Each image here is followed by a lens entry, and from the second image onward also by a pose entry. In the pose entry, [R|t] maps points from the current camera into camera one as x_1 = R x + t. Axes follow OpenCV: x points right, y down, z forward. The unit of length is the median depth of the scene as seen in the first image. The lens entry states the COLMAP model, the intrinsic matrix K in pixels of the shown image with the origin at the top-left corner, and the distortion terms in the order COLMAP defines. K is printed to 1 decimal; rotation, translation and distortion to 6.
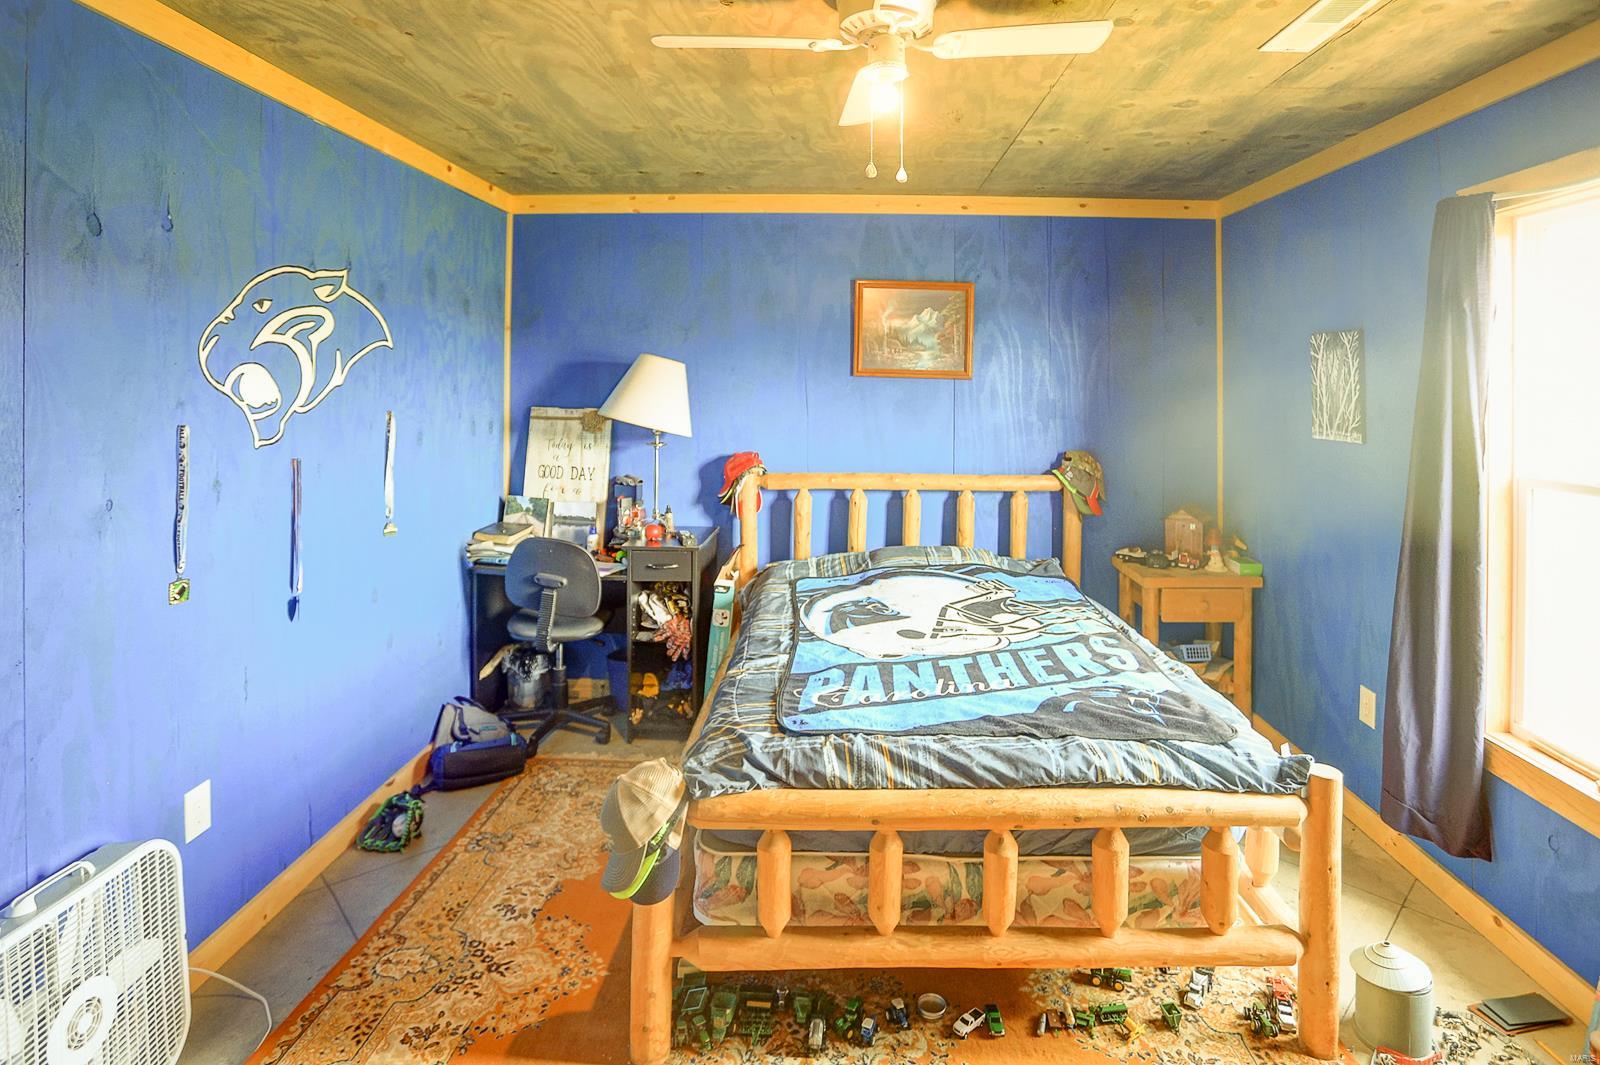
lens RADIAL K [[826.3, 0, 830.6], [0, 826.3, 390.1], [0, 0, 1]] dist [-0.058489, 0.022186]
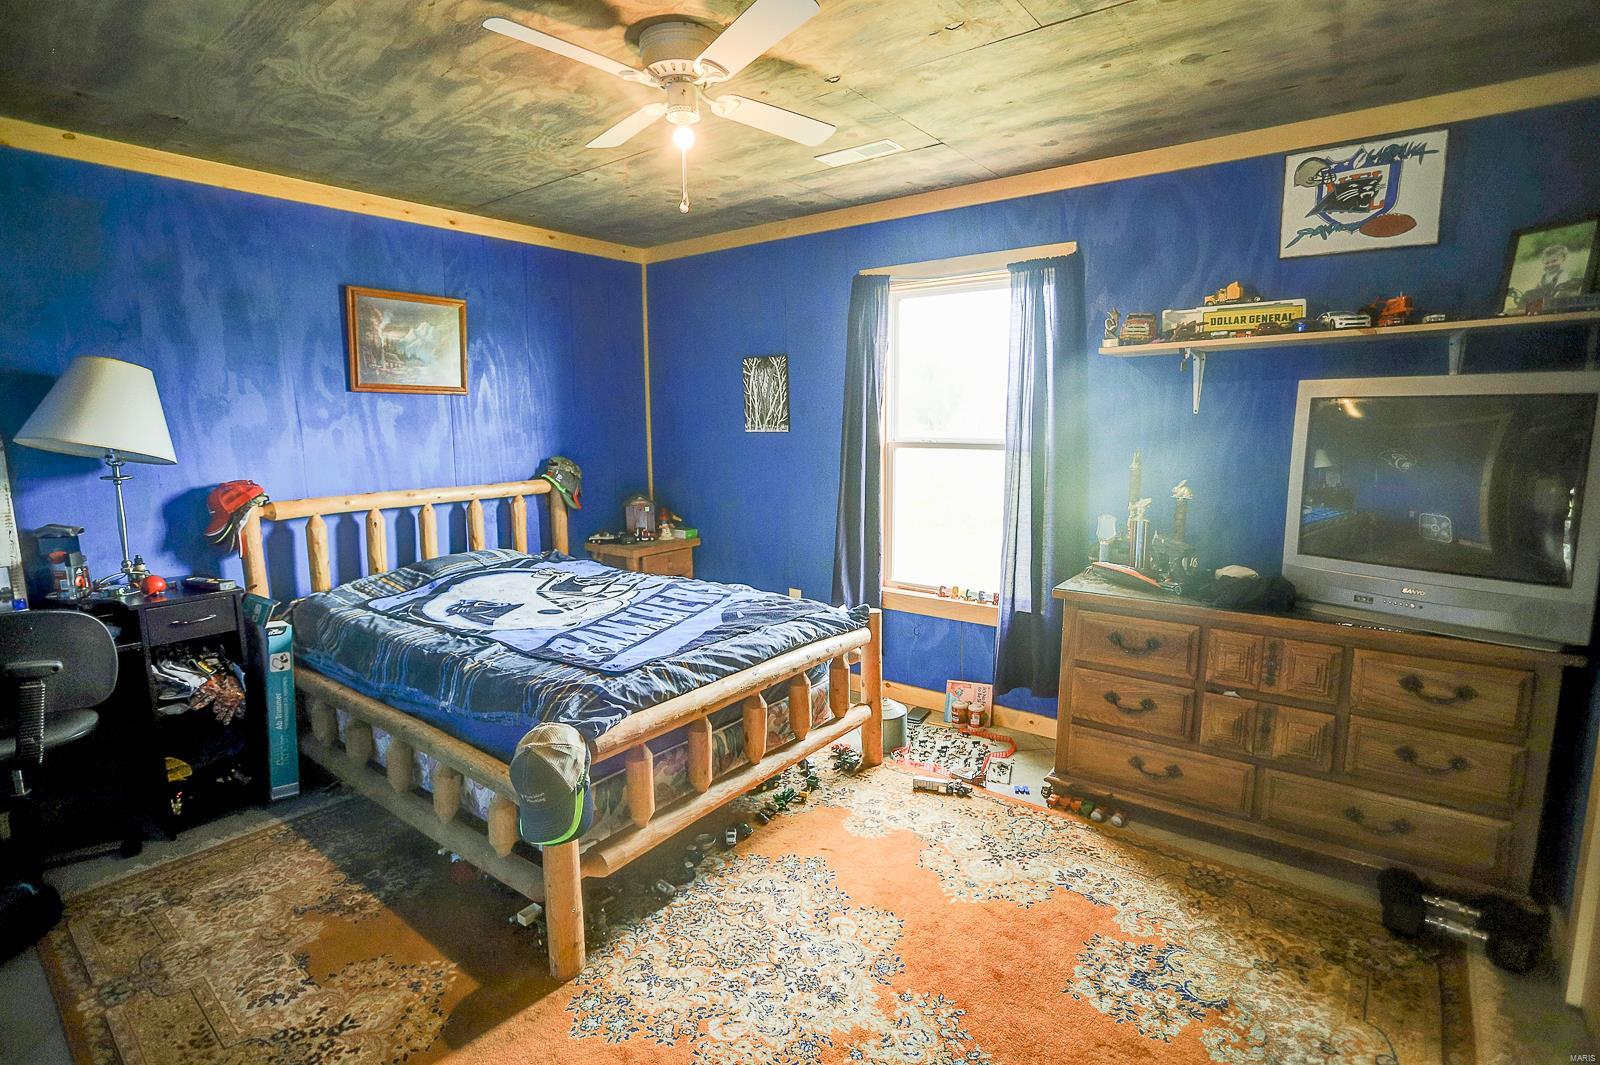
lens RADIAL K [[753.3, 0, 797.9], [0, 753.3, 544.2], [0, 0, 1]] dist [-0.029646, 0.026638]
pose [[0.633884, -0.150948, 0.758555, -0.374257], [0.028223, 0.984631, 0.172351, 0.025931], [-0.772913, -0.087842, 0.628402, 0.062425]]
